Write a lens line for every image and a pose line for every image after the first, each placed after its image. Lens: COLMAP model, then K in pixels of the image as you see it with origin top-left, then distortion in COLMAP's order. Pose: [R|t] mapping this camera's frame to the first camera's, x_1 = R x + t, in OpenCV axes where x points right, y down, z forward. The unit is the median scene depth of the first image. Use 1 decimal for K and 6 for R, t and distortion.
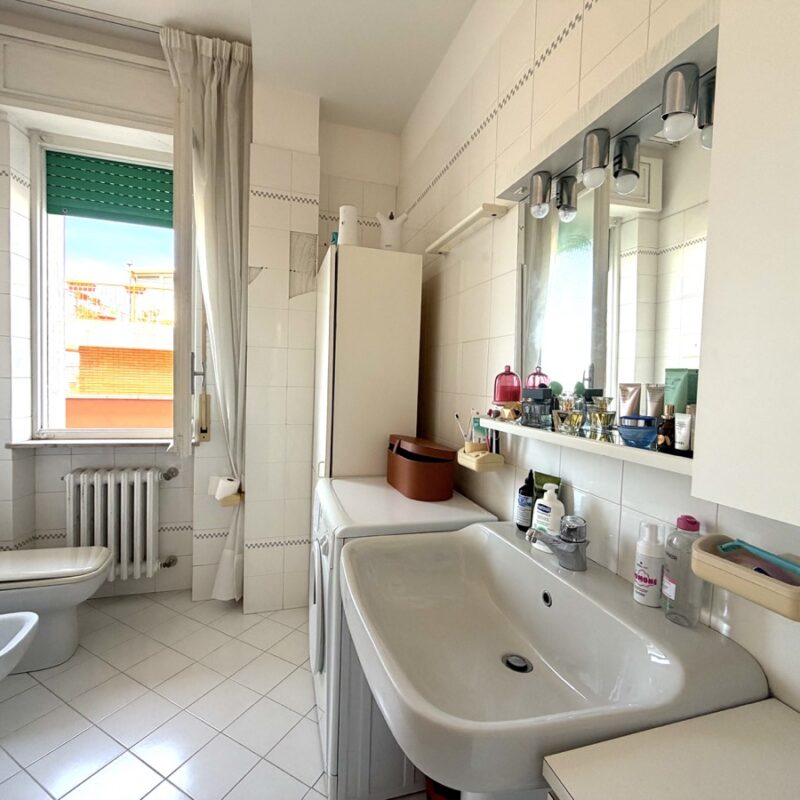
lens RADIAL K [[426.1, 0, 398.7], [0, 426.1, 399.6], [0, 0, 1]] dist [0.000988, 0.000212]
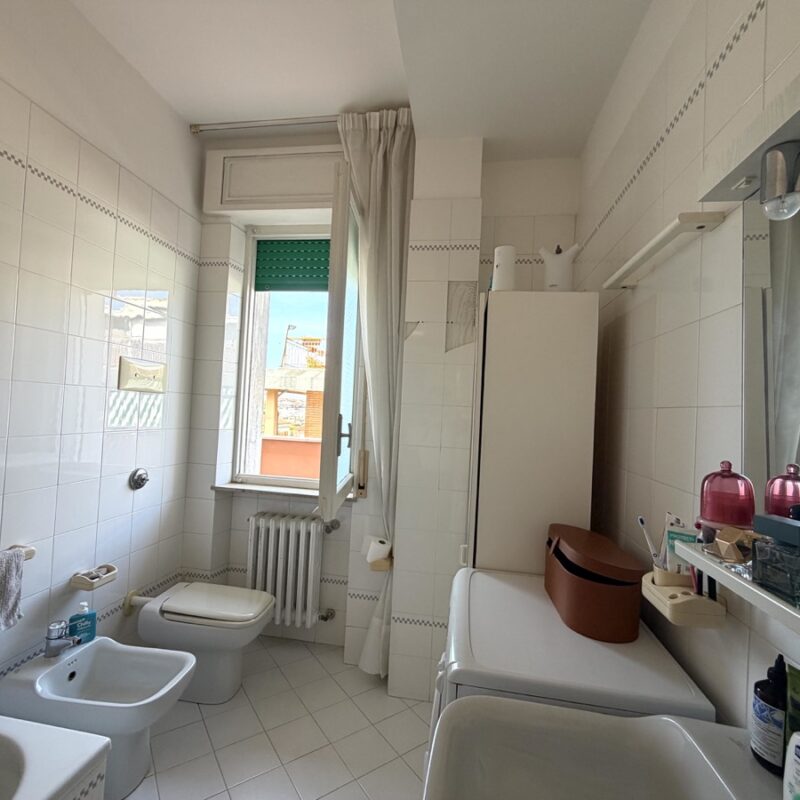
lens RADIAL K [[426.1, 0, 398.4], [0, 426.1, 398.8], [0, 0, 1]] dist [0.000988, 0.000212]
pose [[0.900084, 0.001040, -0.435716, 0.061192], [-0.041021, 0.995758, -0.082361, -0.061393], [0.433782, 0.092005, 0.896308, 0.148919]]
